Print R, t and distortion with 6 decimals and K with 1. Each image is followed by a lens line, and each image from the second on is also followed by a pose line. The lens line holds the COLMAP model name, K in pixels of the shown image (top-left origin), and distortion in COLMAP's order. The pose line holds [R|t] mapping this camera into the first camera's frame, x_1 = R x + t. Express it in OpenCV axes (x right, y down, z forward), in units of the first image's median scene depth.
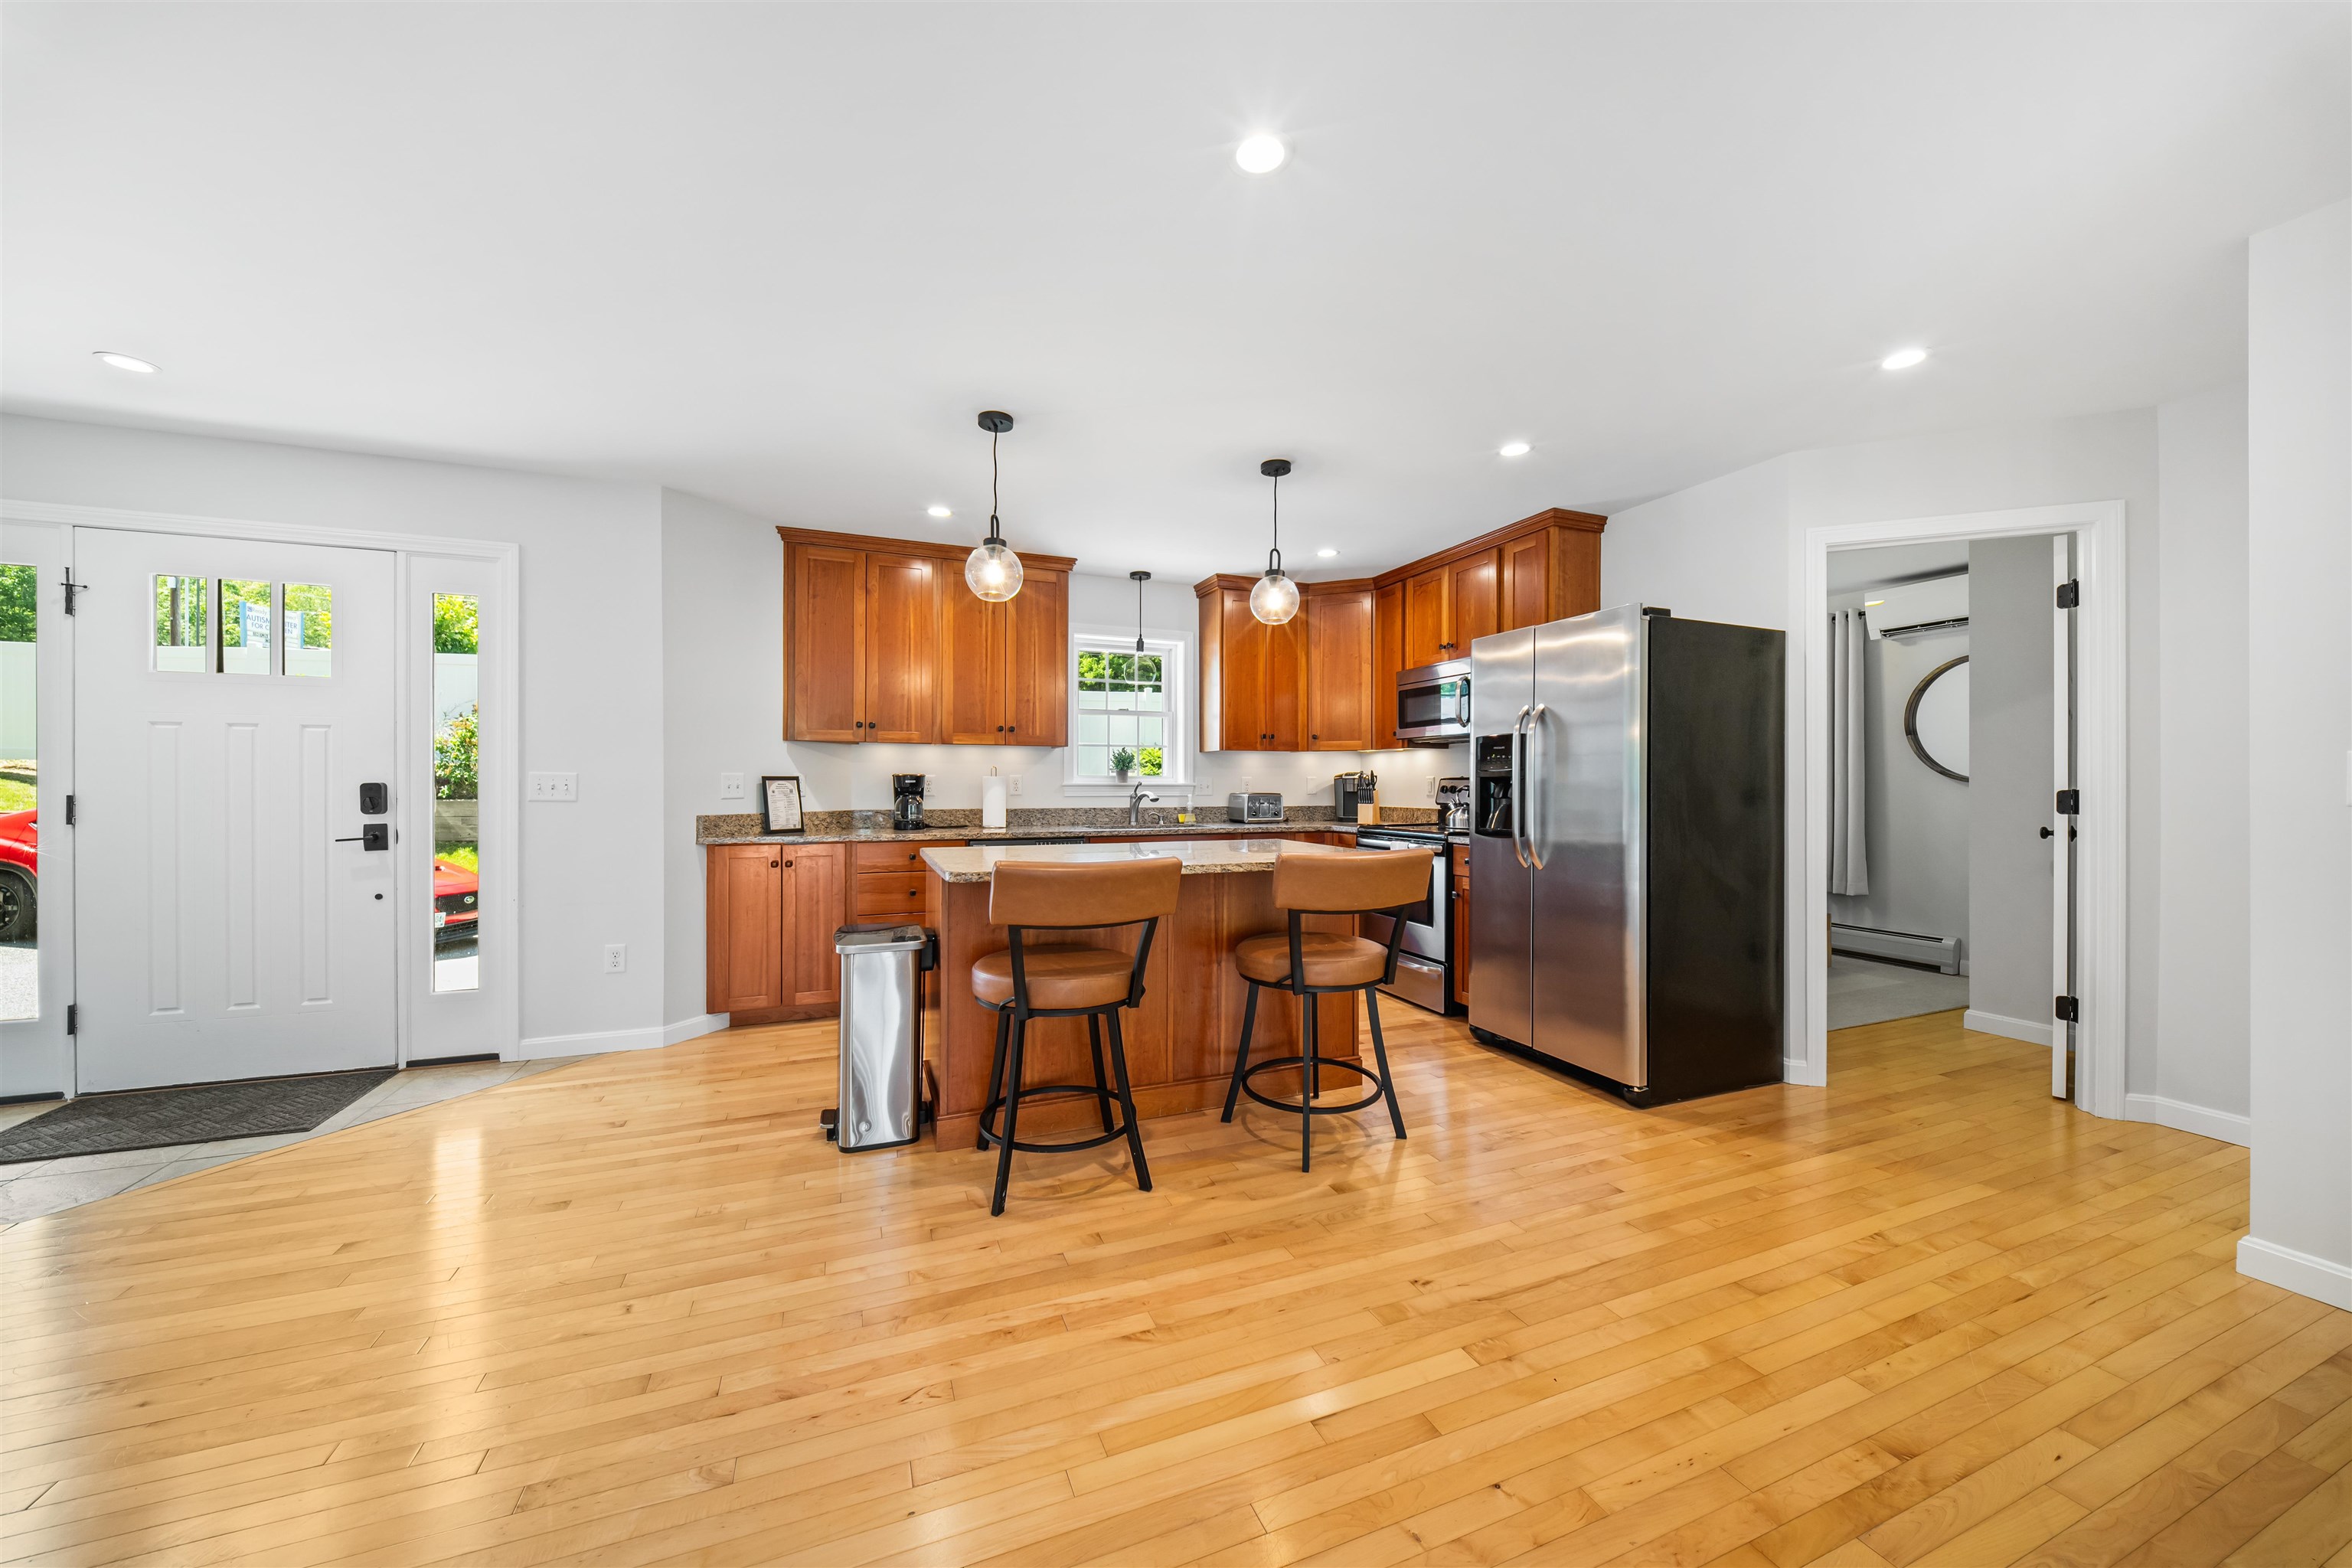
lens RADIAL K [[820.0, 0, 1176.0], [0, 820.0, 784.0], [0, 0, 1]] dist [-0.000223, 0.000000]
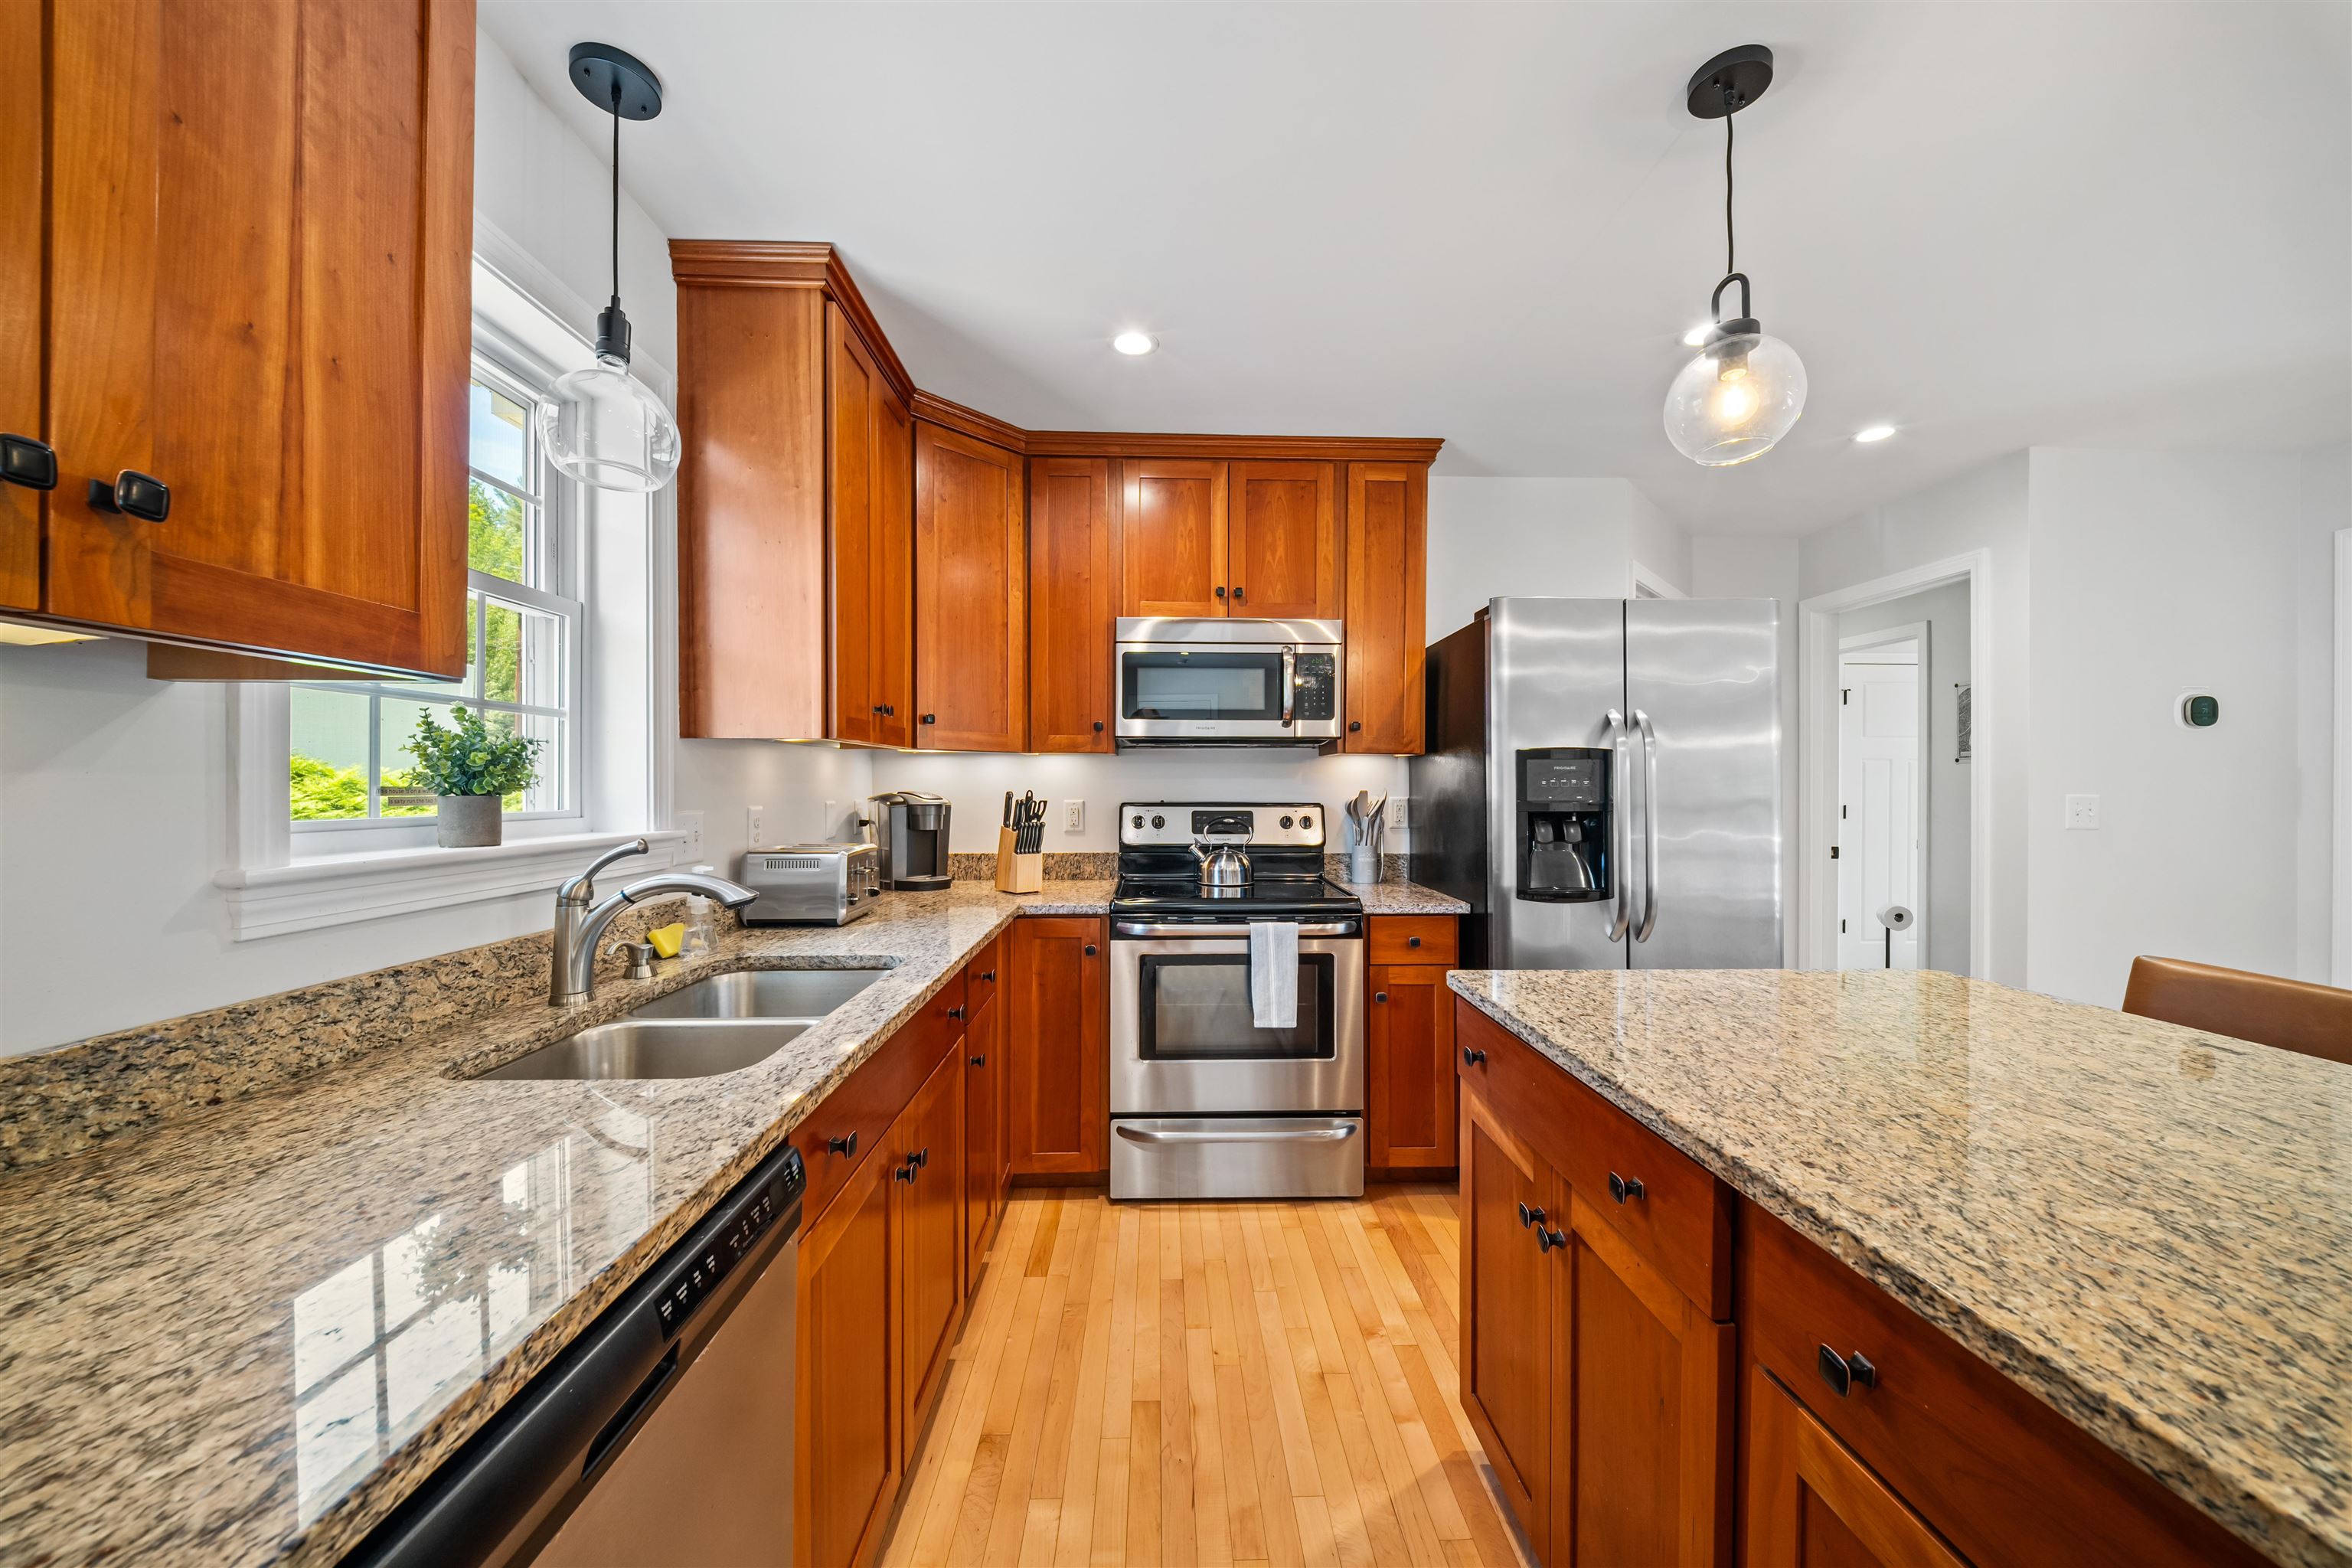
lens RADIAL K [[820.0, 0, 1176.0], [0, 820.0, 784.0], [0, 0, 1]] dist [-0.000223, 0.000000]
pose [[0.349963, -0.003355, 0.936757, -0.296694], [-0.002896, 0.999985, 0.004663, -0.028890], [-0.936759, -0.004345, 0.349948, 0.921113]]
